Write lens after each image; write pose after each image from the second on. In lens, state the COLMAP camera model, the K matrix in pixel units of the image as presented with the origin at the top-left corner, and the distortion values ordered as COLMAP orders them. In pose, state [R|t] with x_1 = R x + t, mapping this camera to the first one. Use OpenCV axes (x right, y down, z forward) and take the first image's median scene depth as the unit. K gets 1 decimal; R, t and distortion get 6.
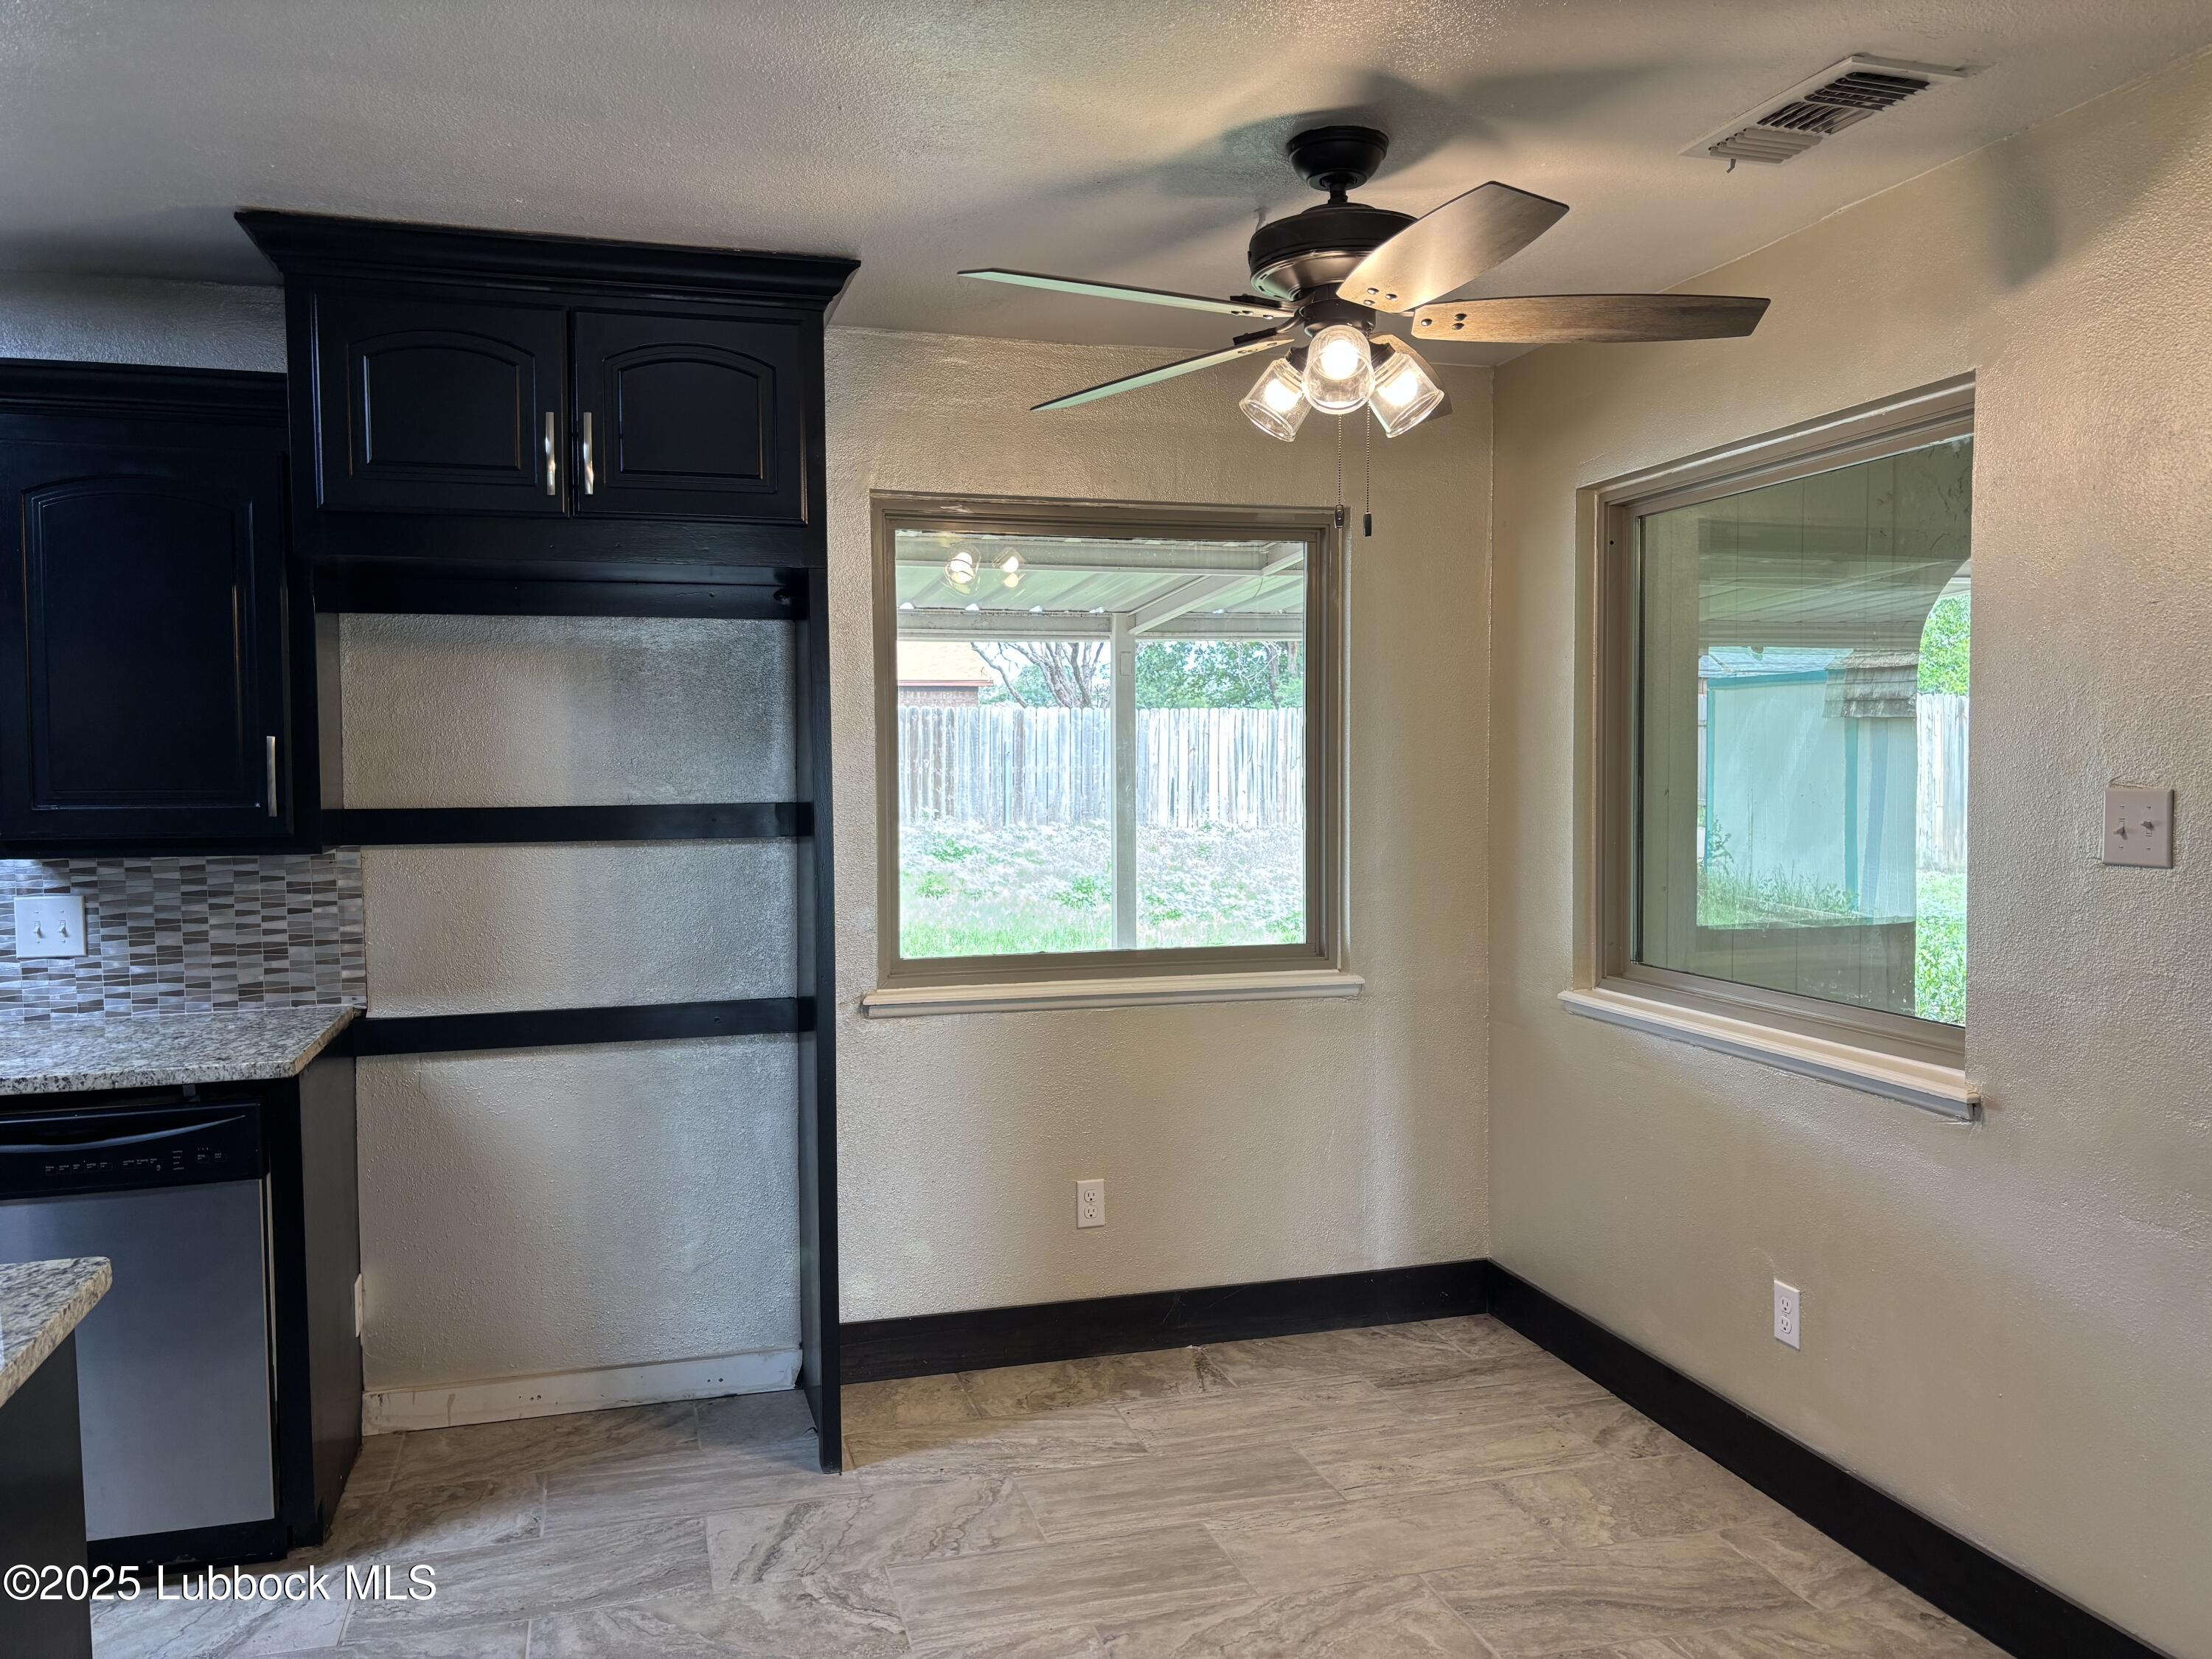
lens RADIAL K [[1664.4, 0, 1076.5], [0, 1664.4, 826.9], [0, 0, 1]] dist [0.038781, -0.042446]
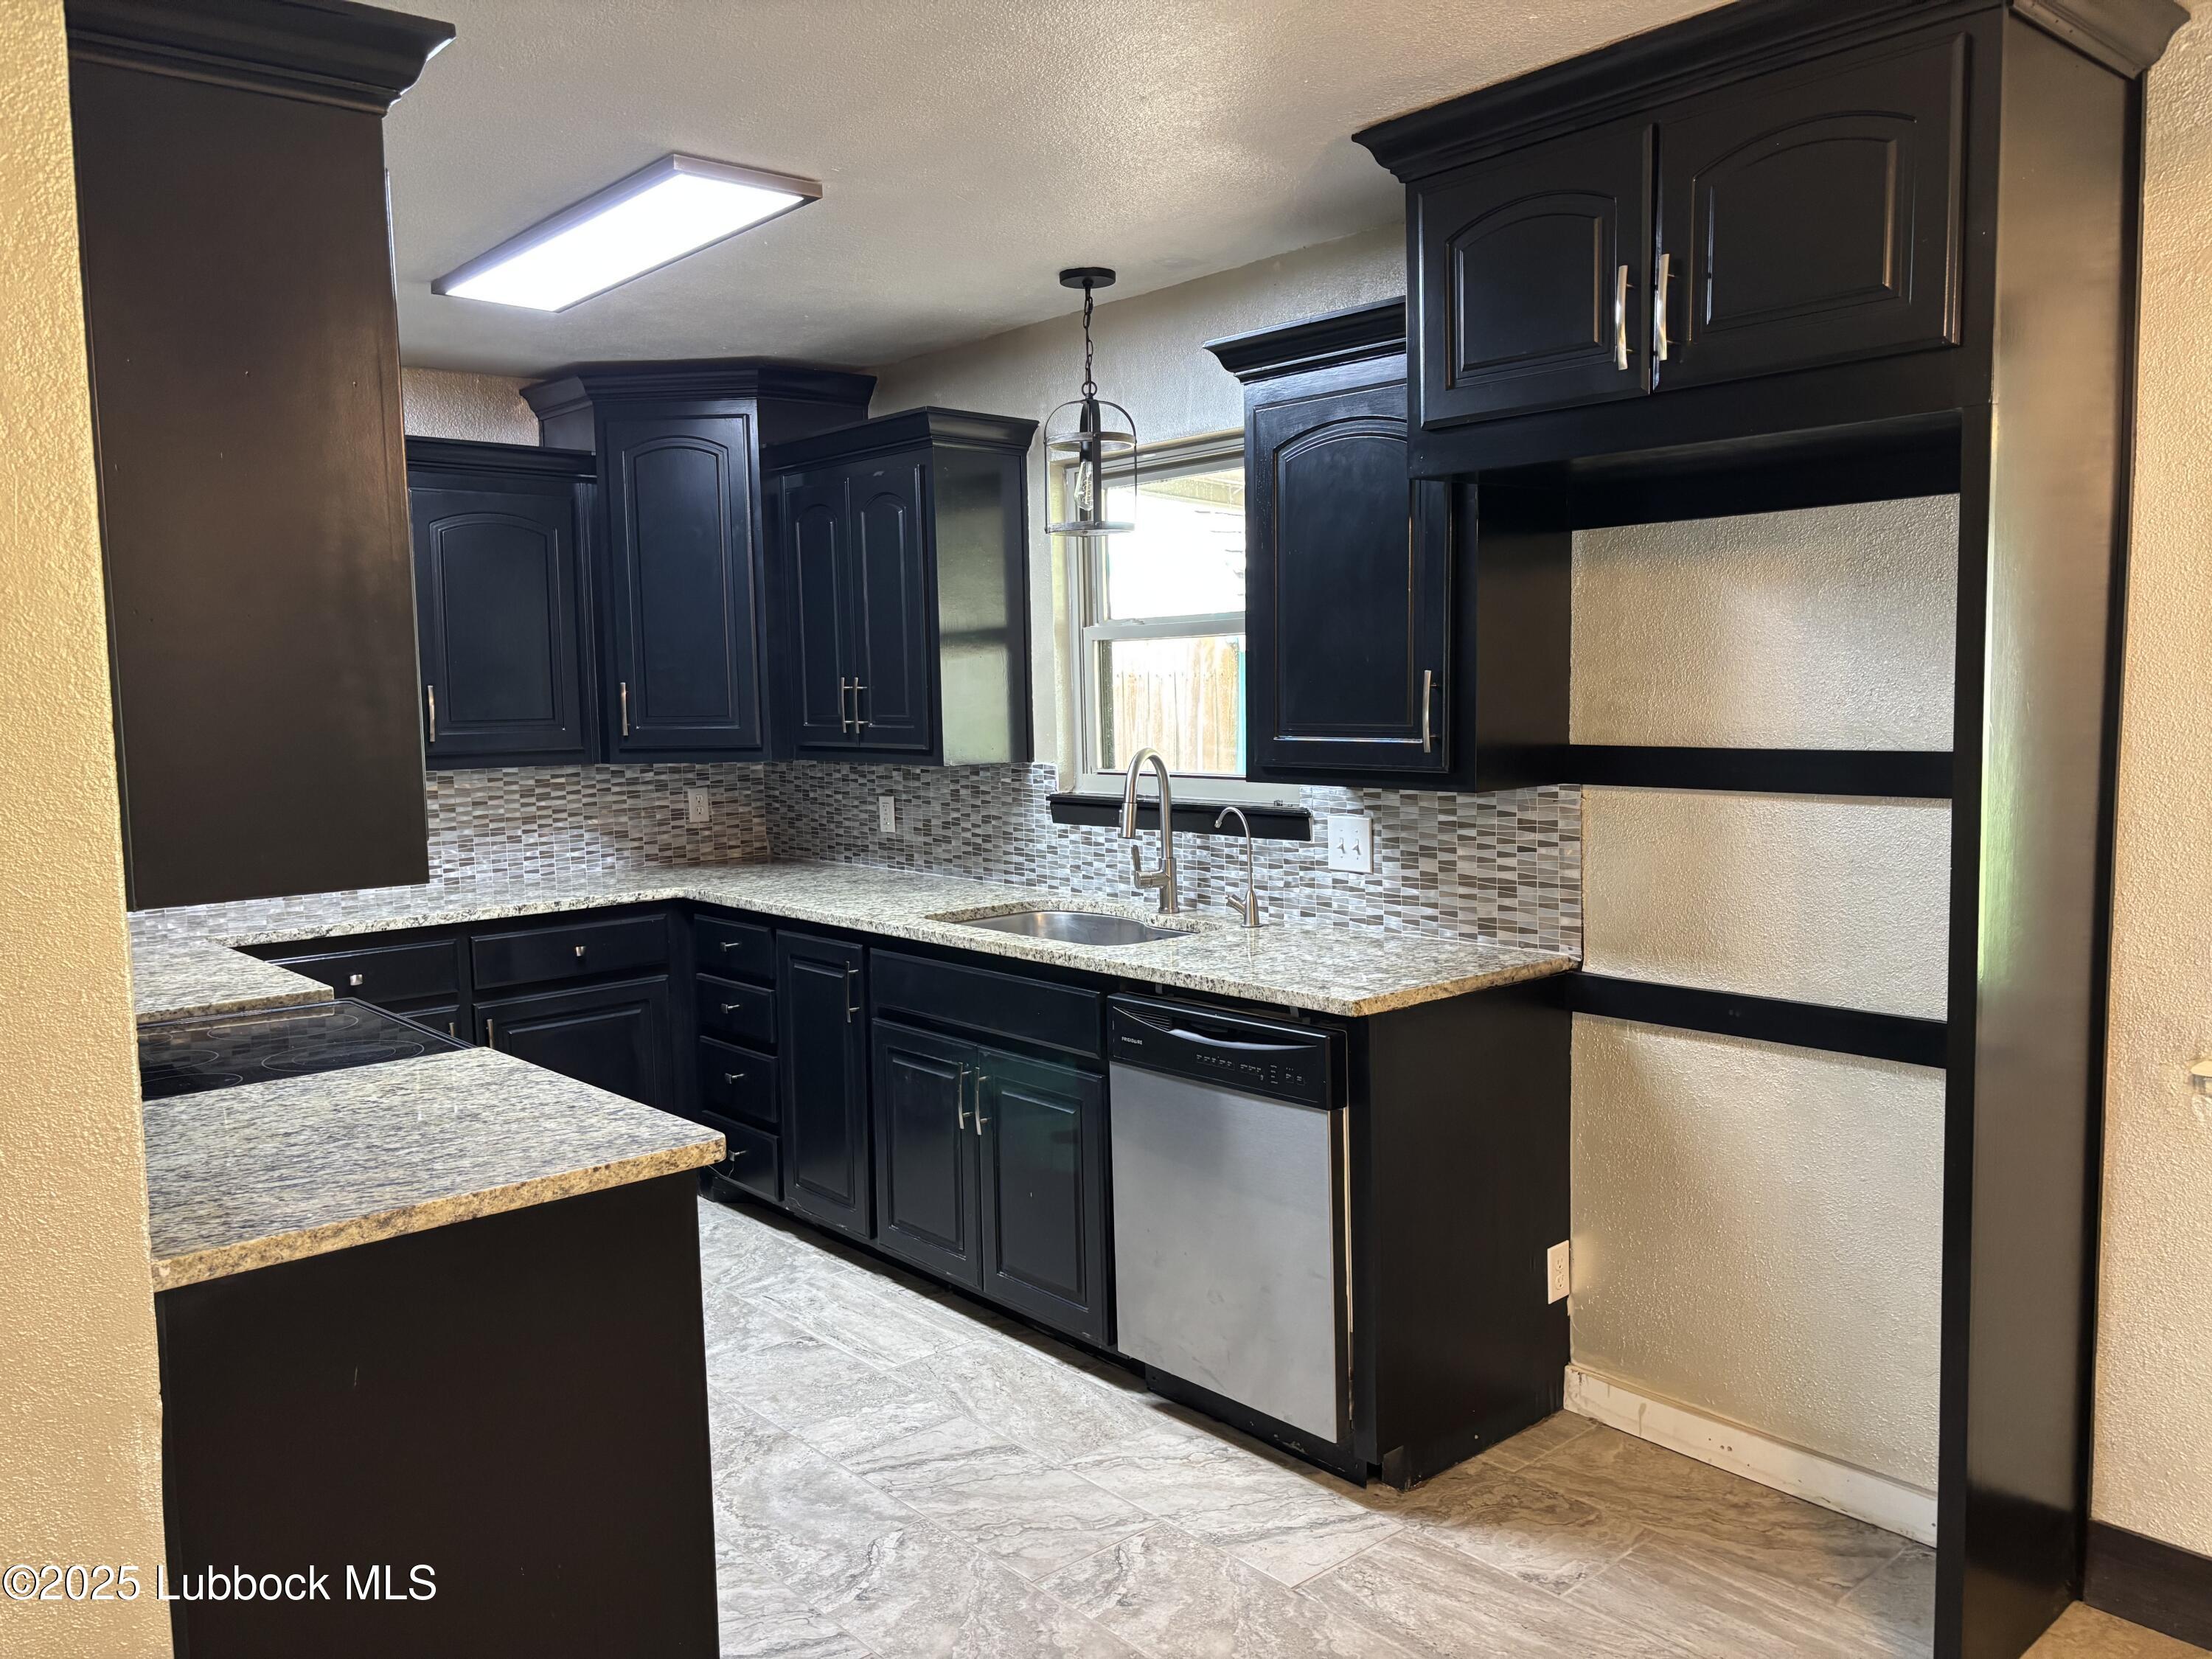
lens RADIAL K [[1664.4, 0, 1093.0], [0, 1664.4, 833.7], [0, 0, 1]] dist [0.038781, -0.042446]
pose [[0.421253, 0.081846, -0.903243, 0.296713], [-0.023792, 0.996574, 0.079207, -0.028957], [0.906631, -0.011876, 0.421757, 0.377782]]
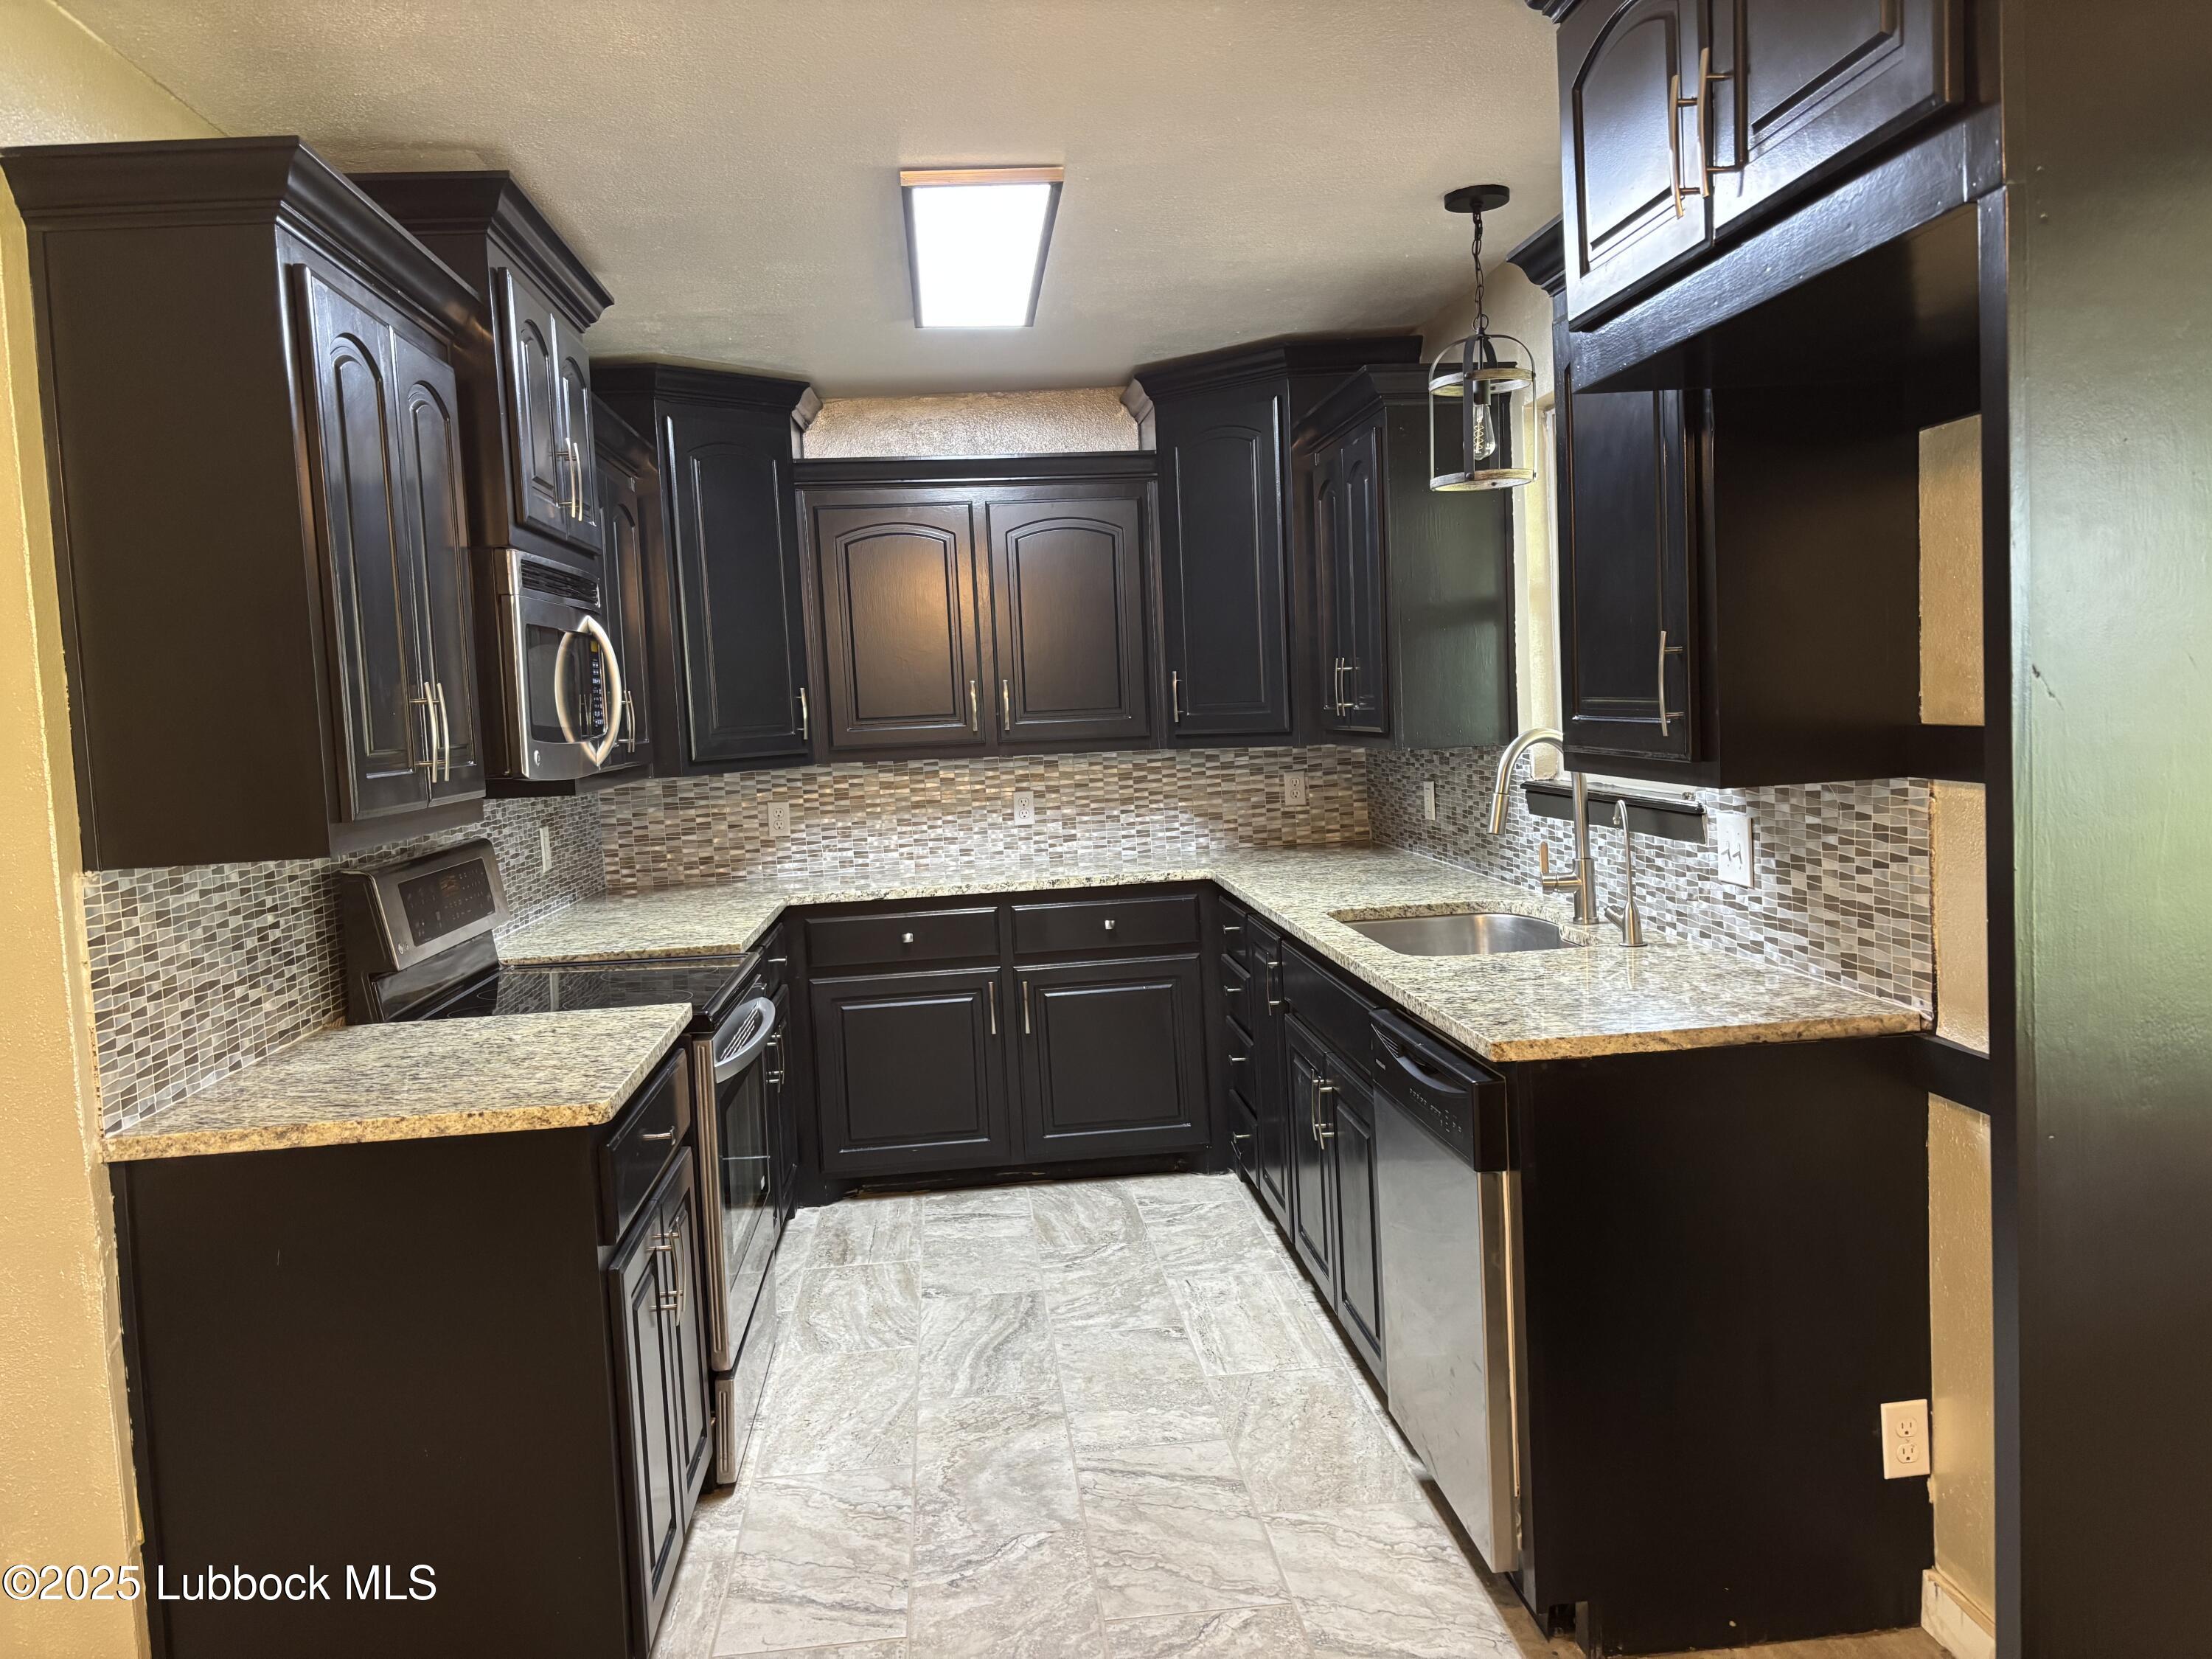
lens RADIAL K [[1664.4, 0, 1091.4], [0, 1664.4, 818.1], [0, 0, 1]] dist [0.038781, -0.042446]
pose [[-0.188850, 0.089229, -0.977944, 0.299391], [0.008438, 0.995974, 0.089245, -0.036765], [0.981970, 0.008602, -0.188843, 0.815431]]
